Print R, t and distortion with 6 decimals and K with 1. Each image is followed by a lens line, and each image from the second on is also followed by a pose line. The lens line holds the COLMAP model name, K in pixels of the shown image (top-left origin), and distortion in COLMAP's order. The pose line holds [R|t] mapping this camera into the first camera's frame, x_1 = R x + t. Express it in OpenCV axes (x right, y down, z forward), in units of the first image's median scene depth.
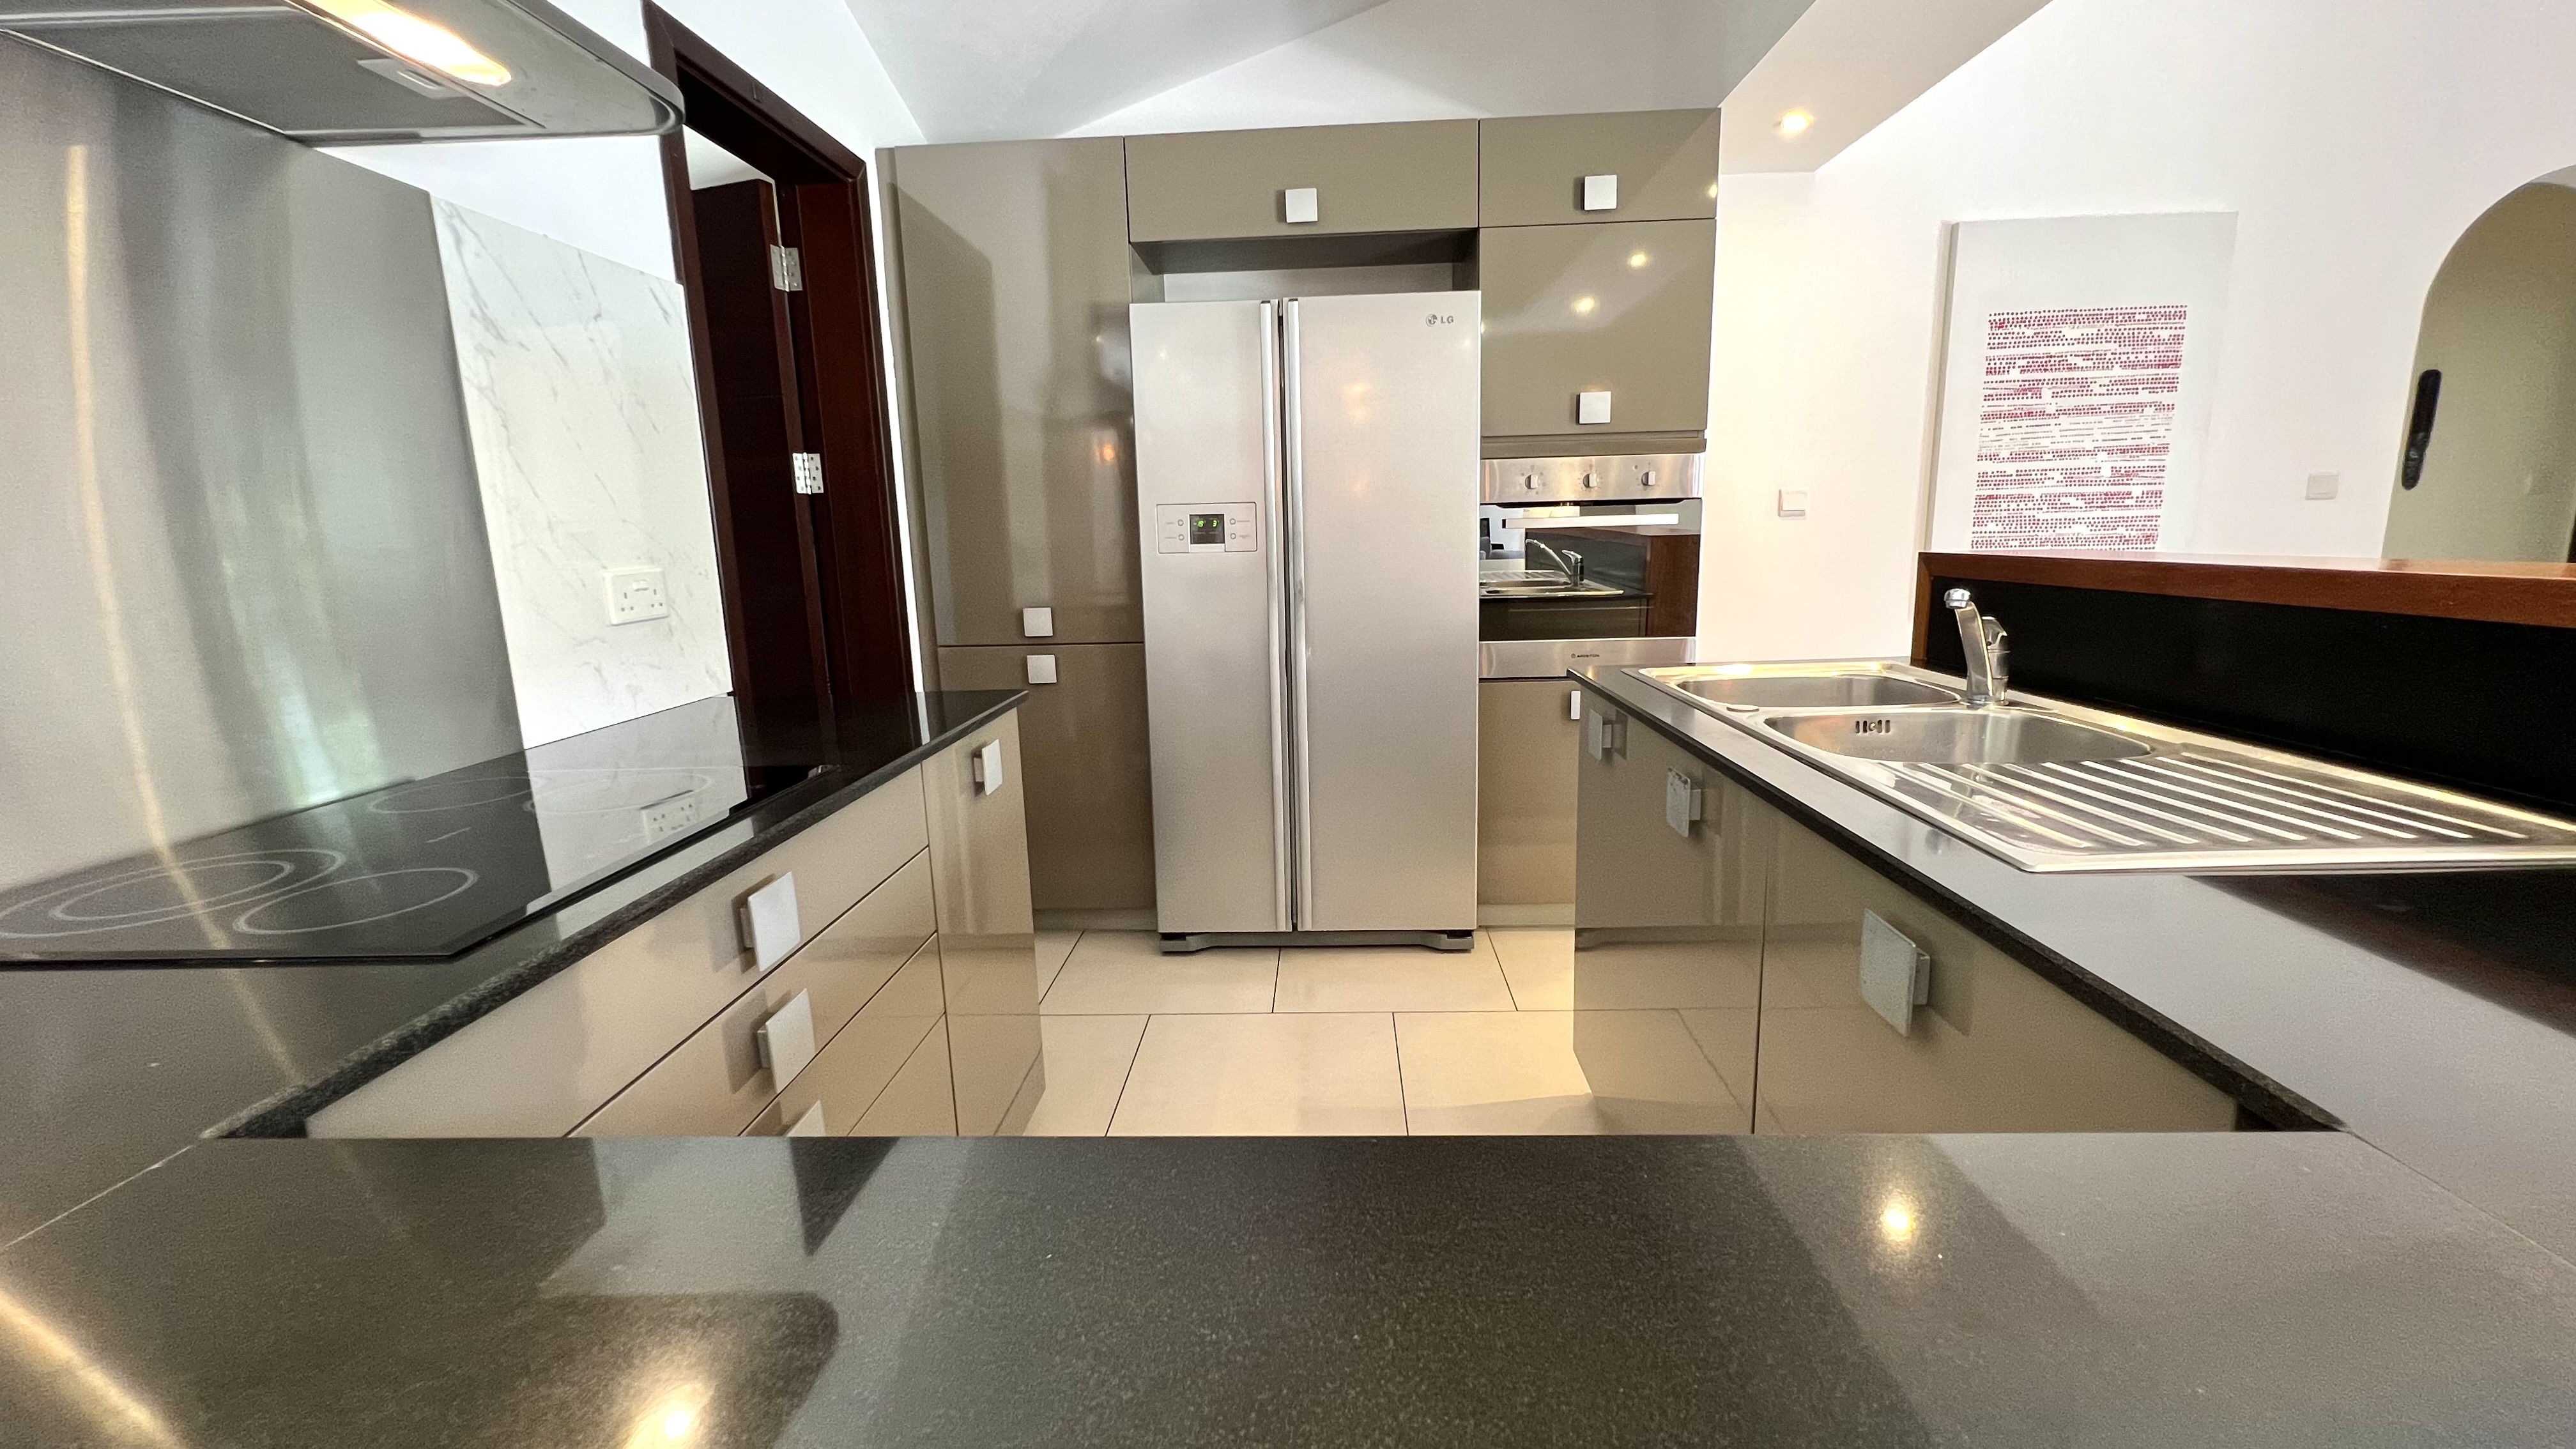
lens RADIAL K [[1029.1, 0, 1279.7], [0, 1029.1, 716.3], [0, 0, 1]] dist [0.000008, 0.000093]
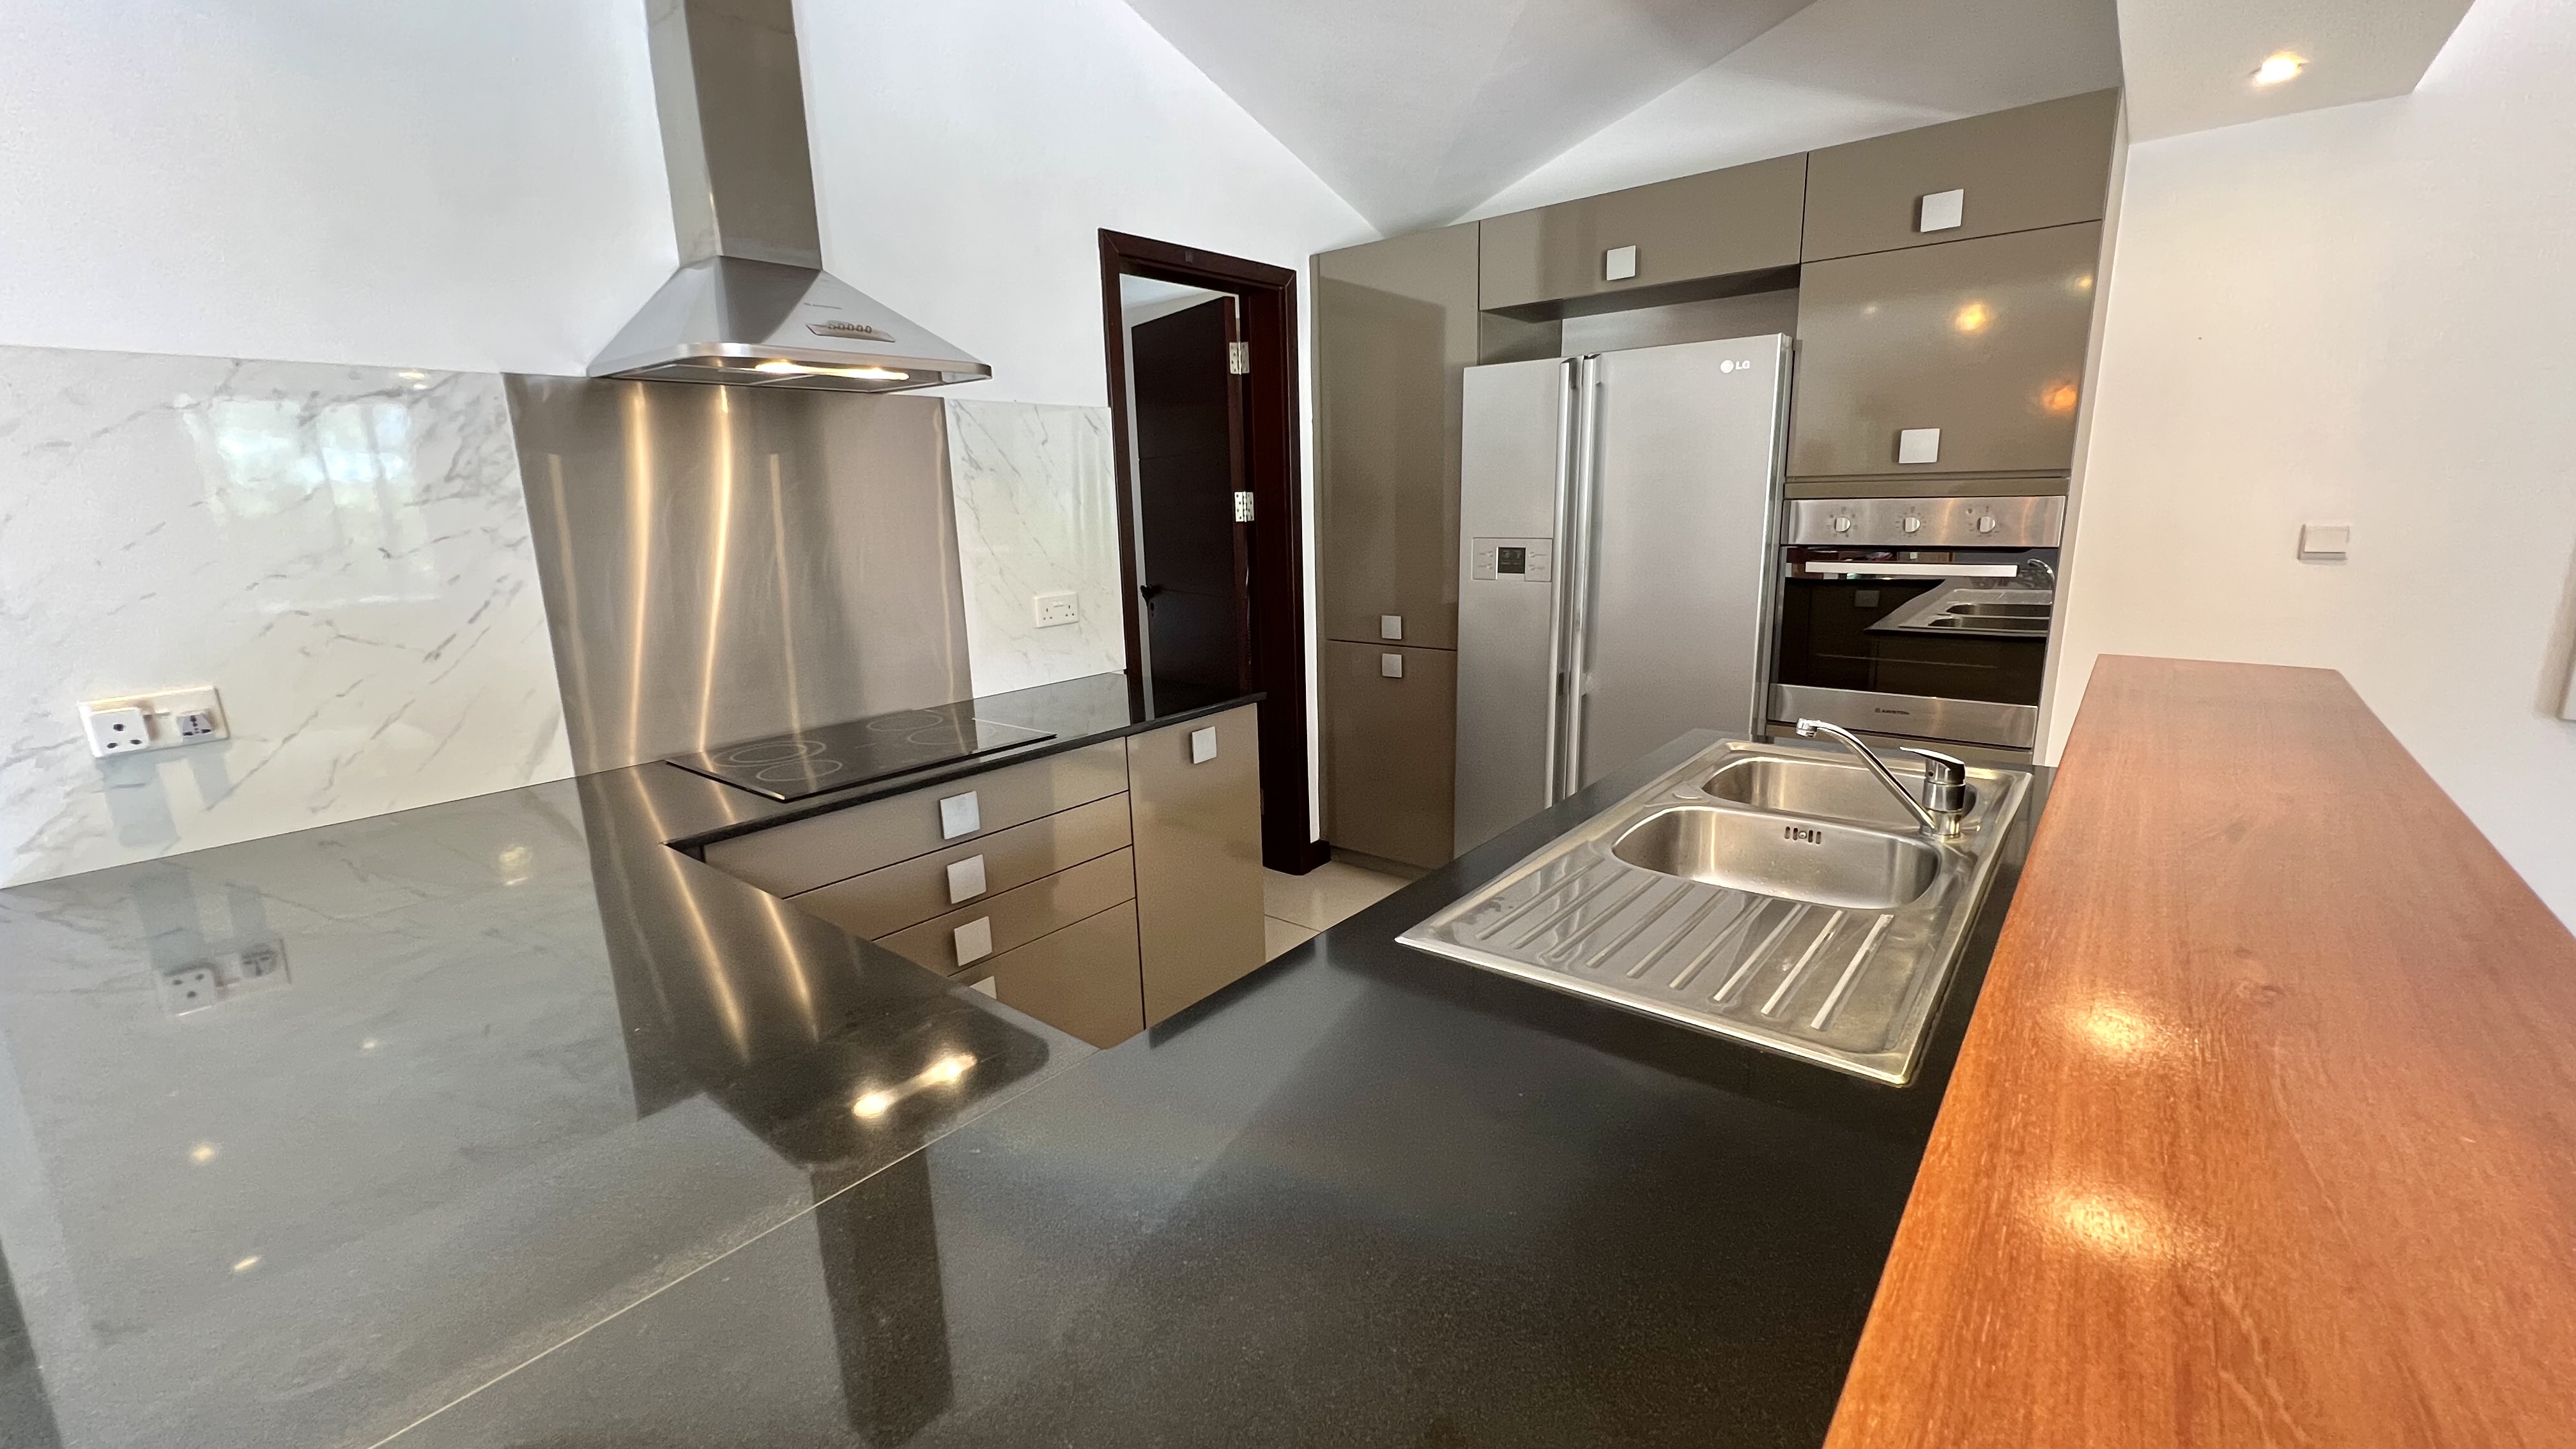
lens RADIAL K [[1029.1, 0, 1288.2], [0, 1029.1, 718.0], [0, 0, 1]] dist [0.000008, 0.000093]
pose [[0.805073, 0.132499, -0.578189, 0.416732], [-0.103830, 0.991162, 0.082562, -0.077387], [0.584018, -0.006435, 0.811715, -0.075413]]
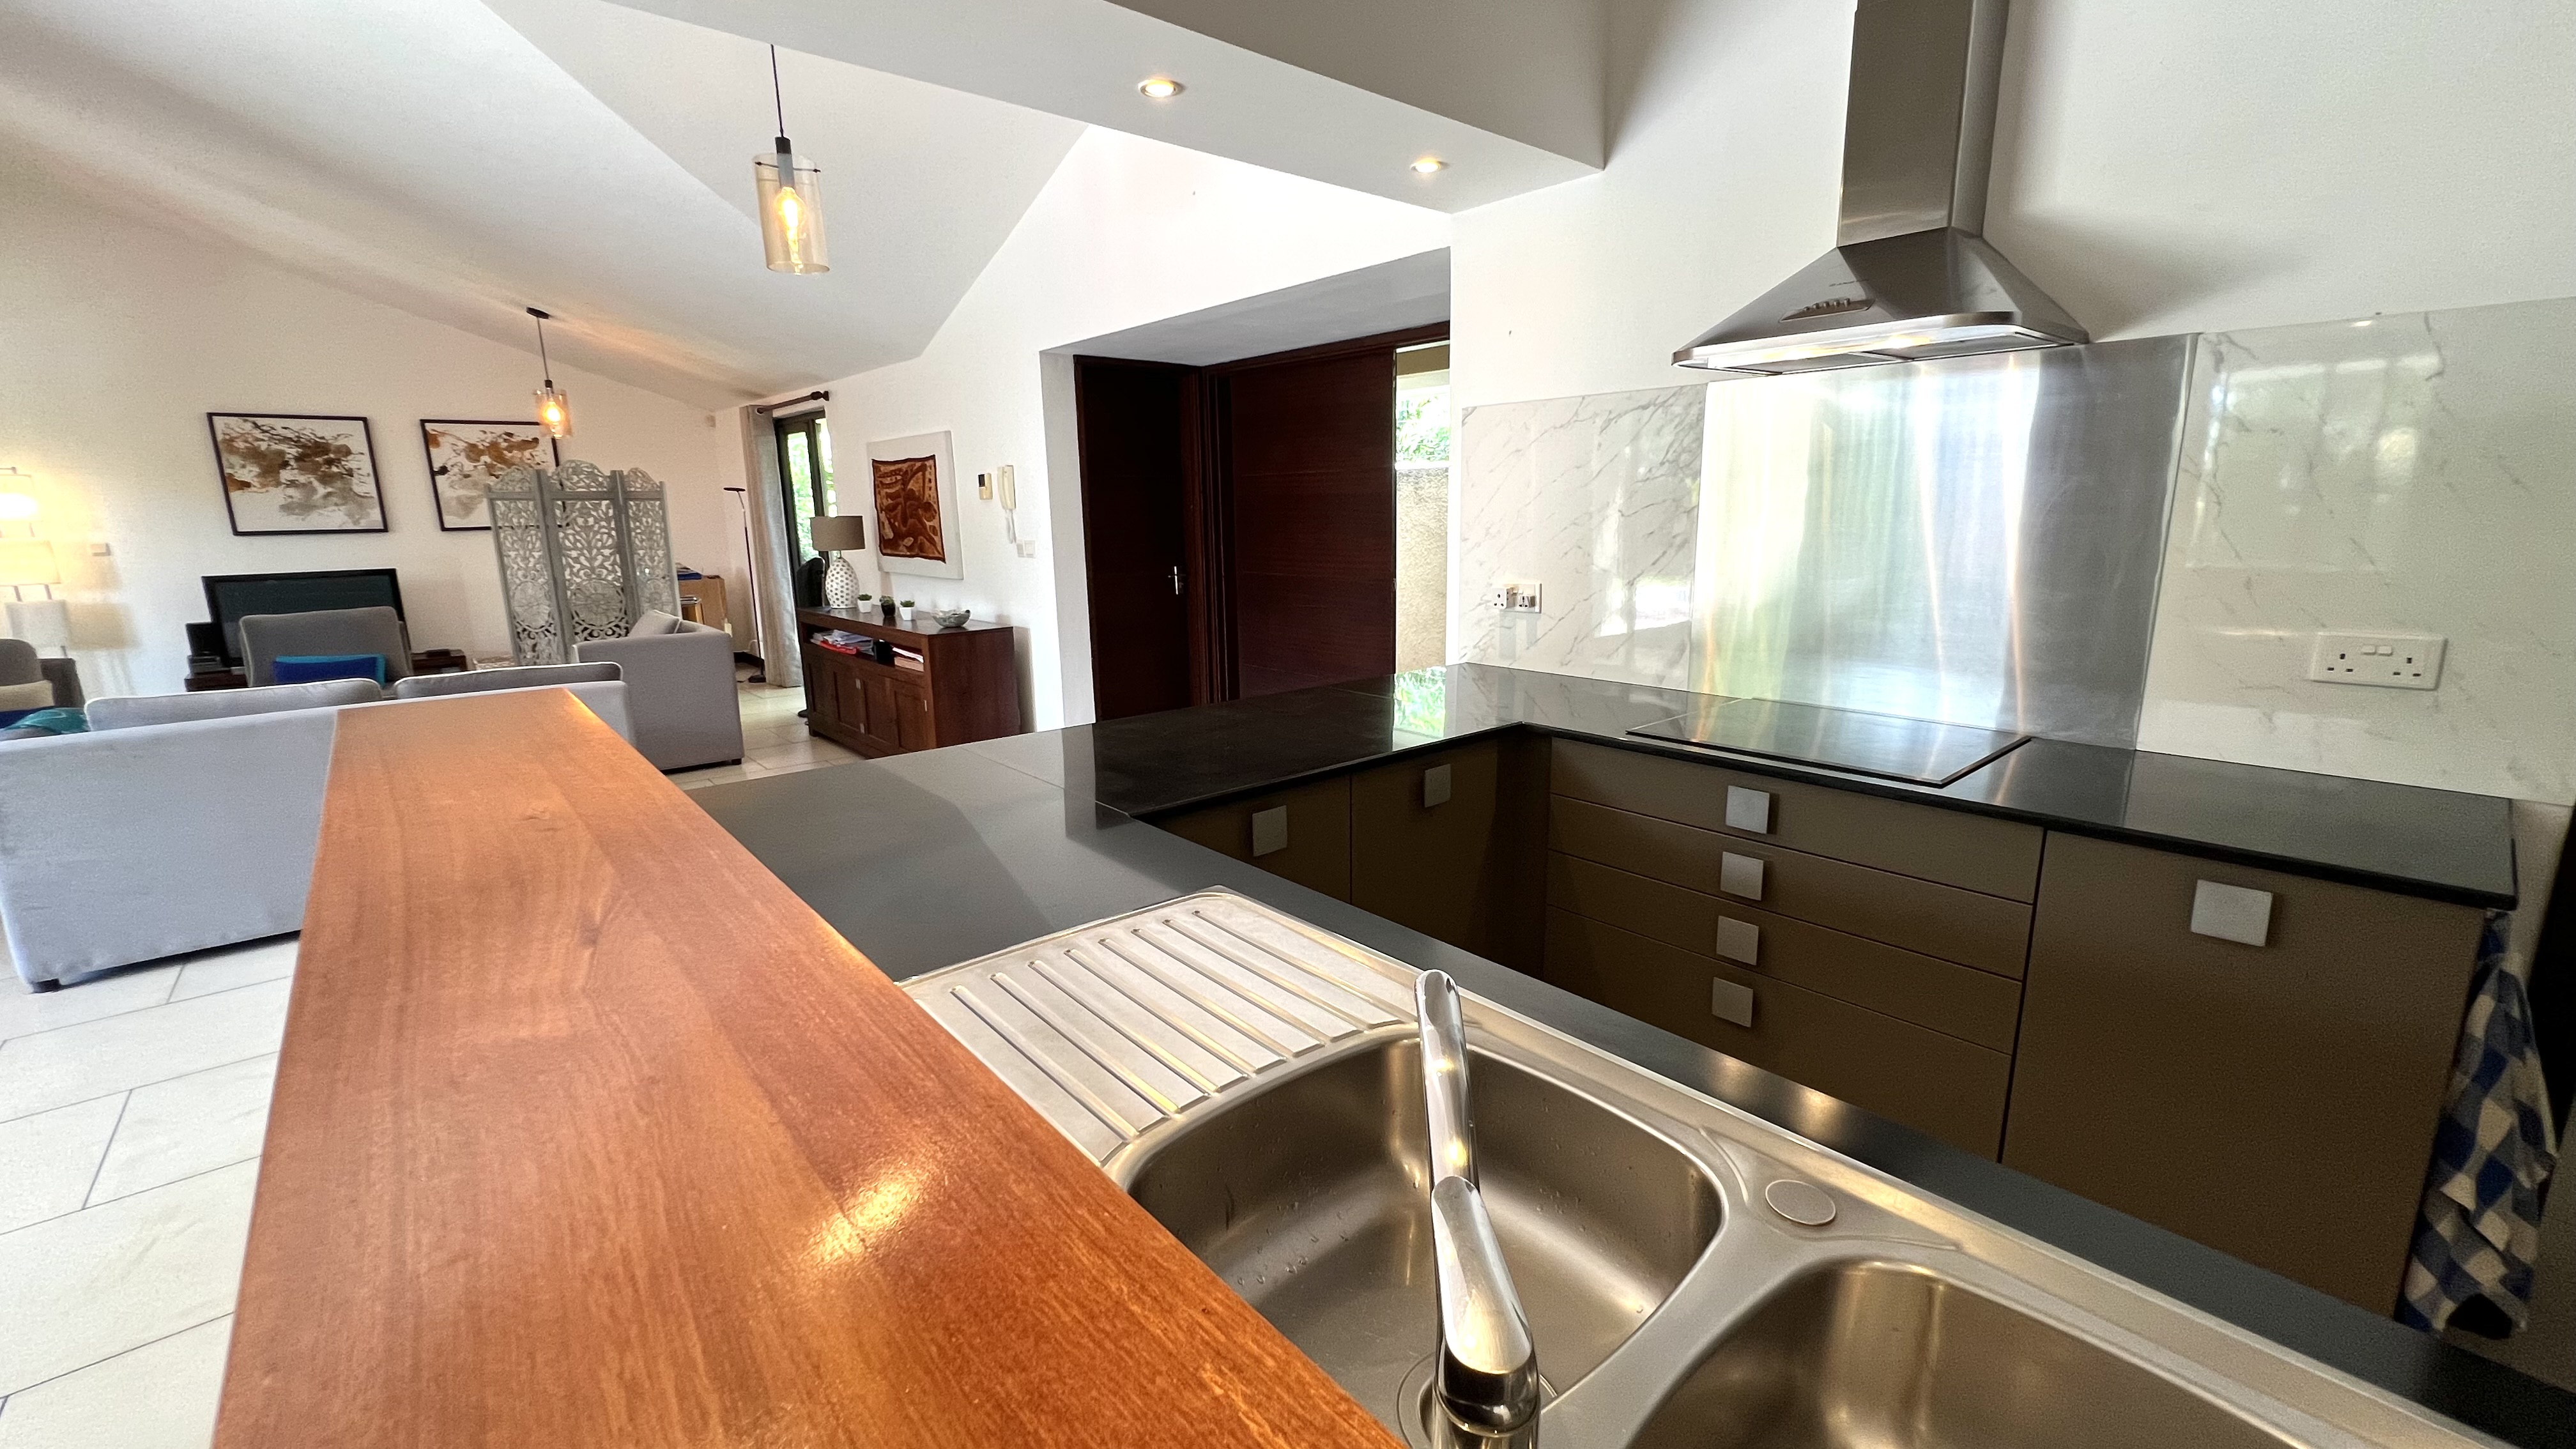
lens RADIAL K [[1029.1, 0, 1272.8], [0, 1029.1, 718.4], [0, 0, 1]] dist [0.000008, 0.000093]
pose [[-0.720055, 0.190350, -0.667299, 0.517366], [-0.085114, 0.930152, 0.357173, -0.211591], [0.688677, 0.313980, -0.653560, 0.606537]]
